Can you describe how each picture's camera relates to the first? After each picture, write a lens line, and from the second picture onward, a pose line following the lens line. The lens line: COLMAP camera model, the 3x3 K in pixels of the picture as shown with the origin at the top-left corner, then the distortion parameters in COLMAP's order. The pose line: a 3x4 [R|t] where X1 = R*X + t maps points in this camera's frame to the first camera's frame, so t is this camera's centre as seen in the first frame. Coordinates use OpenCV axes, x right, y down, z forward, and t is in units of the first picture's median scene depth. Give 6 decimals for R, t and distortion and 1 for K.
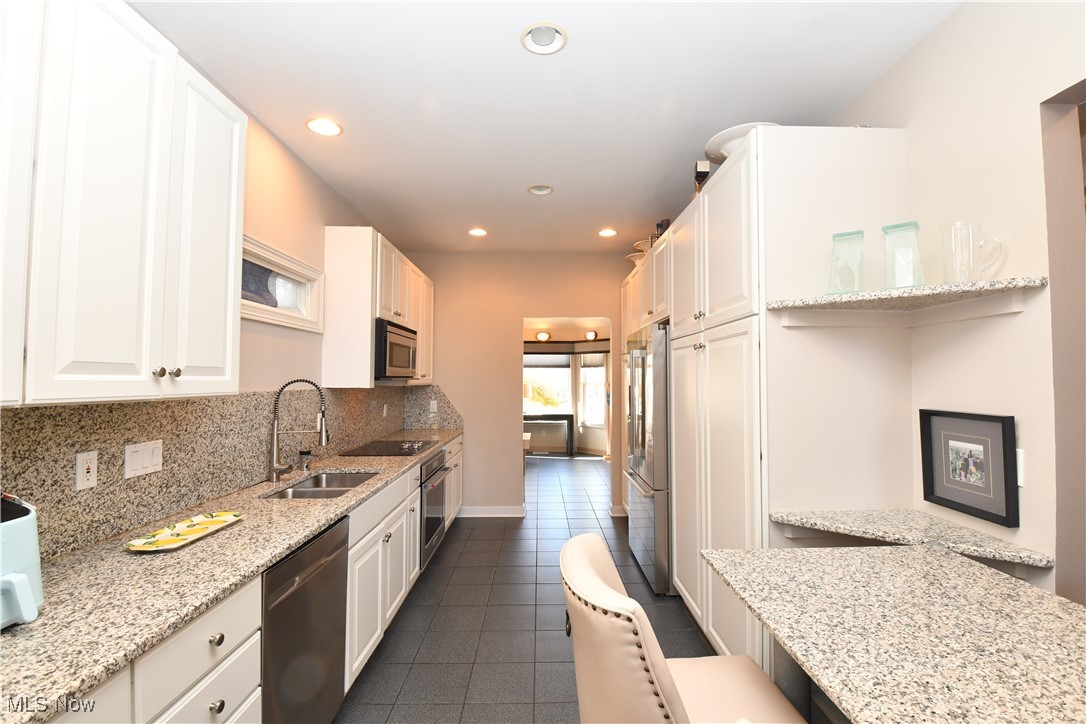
lens RADIAL K [[476.8, 0, 546.3], [0, 476.8, 365.9], [0, 0, 1]] dist [0.016515, -0.028441]
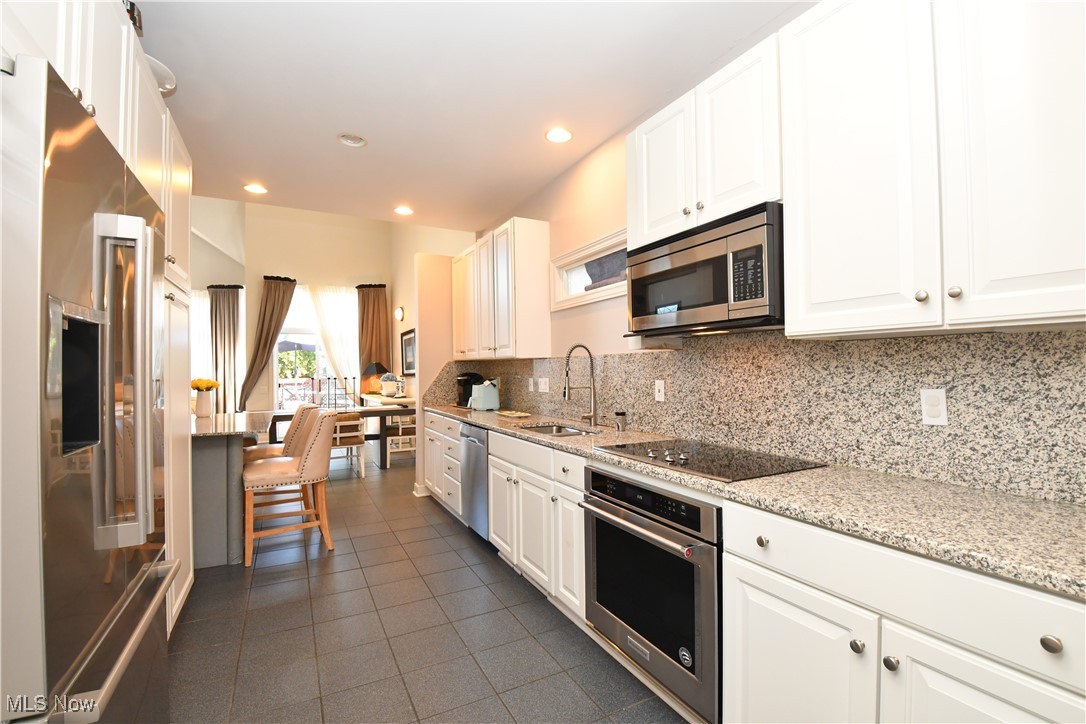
lens RADIAL K [[476.8, 0, 546.3], [0, 476.8, 365.9], [0, 0, 1]] dist [0.016515, -0.028441]
pose [[-0.887501, 0.003415, -0.460793, 0.126196], [0.020135, 0.999305, -0.031374, 0.120571], [0.460365, -0.037123, -0.886953, 2.081081]]
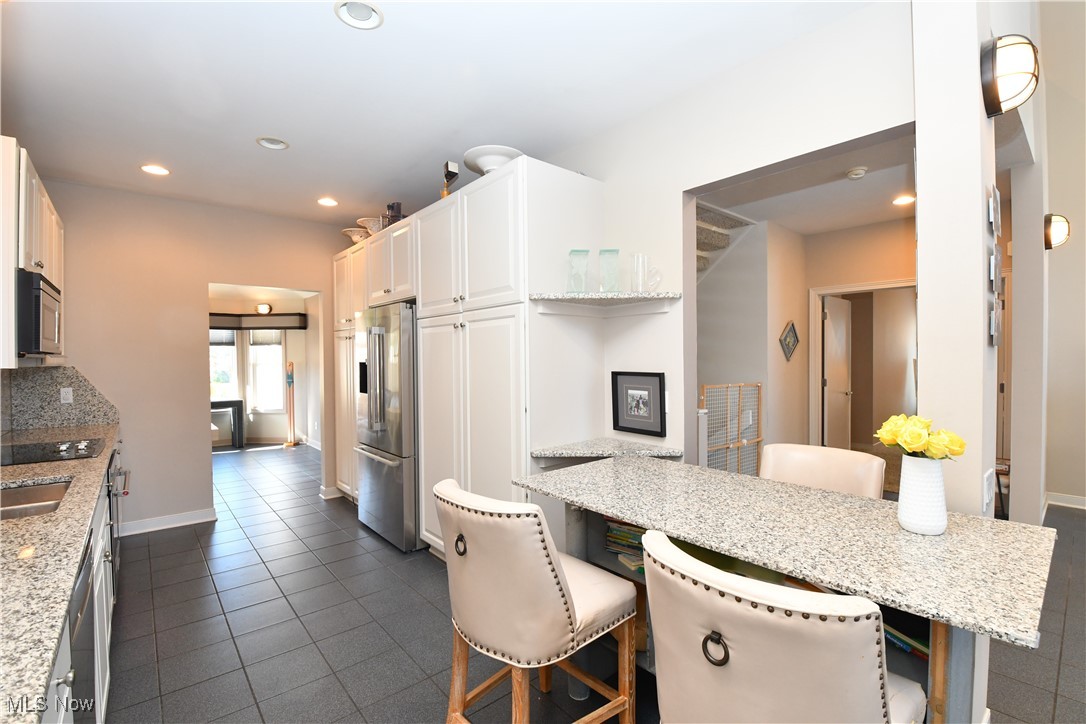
lens RADIAL K [[476.8, 0, 546.3], [0, 476.8, 365.9], [0, 0, 1]] dist [0.016515, -0.028441]
pose [[0.766411, -0.016864, 0.642129, -0.273850], [-0.009069, 0.999272, 0.037068, 0.012952], [-0.642286, -0.034233, 0.765700, -0.034033]]
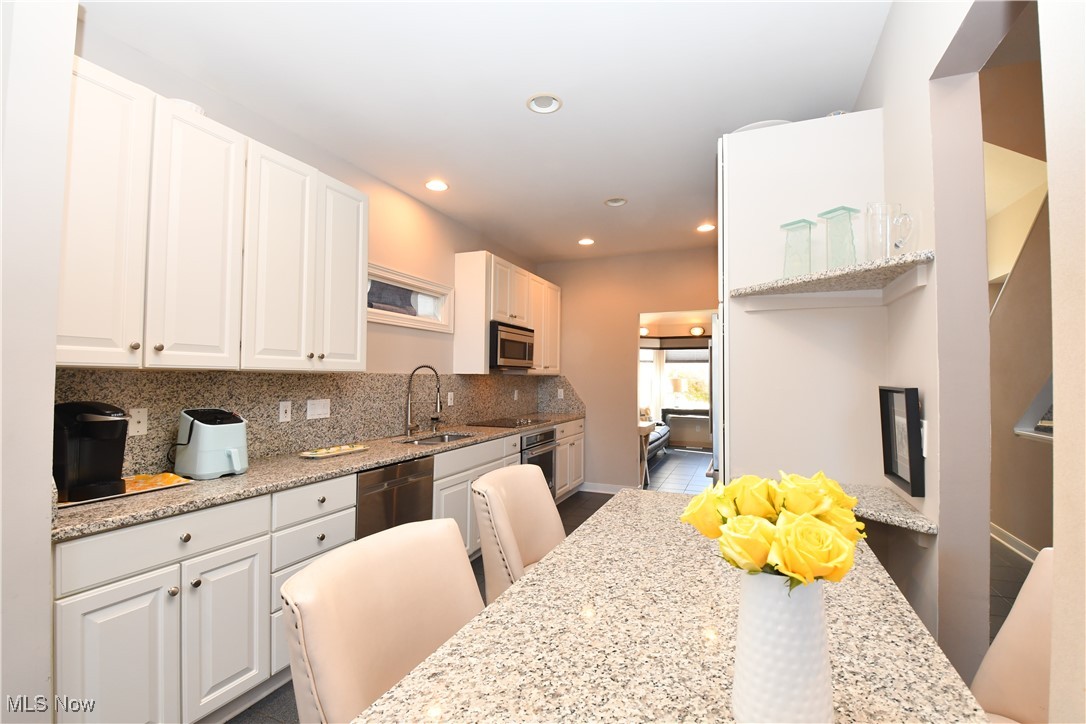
lens RADIAL K [[476.8, 0, 546.3], [0, 476.8, 365.9], [0, 0, 1]] dist [0.016515, -0.028441]
pose [[0.915939, -0.006154, -0.401270, 0.402940], [0.006815, 0.999977, 0.000219, 0.032032], [0.401260, -0.002935, 0.915960, -0.163577]]
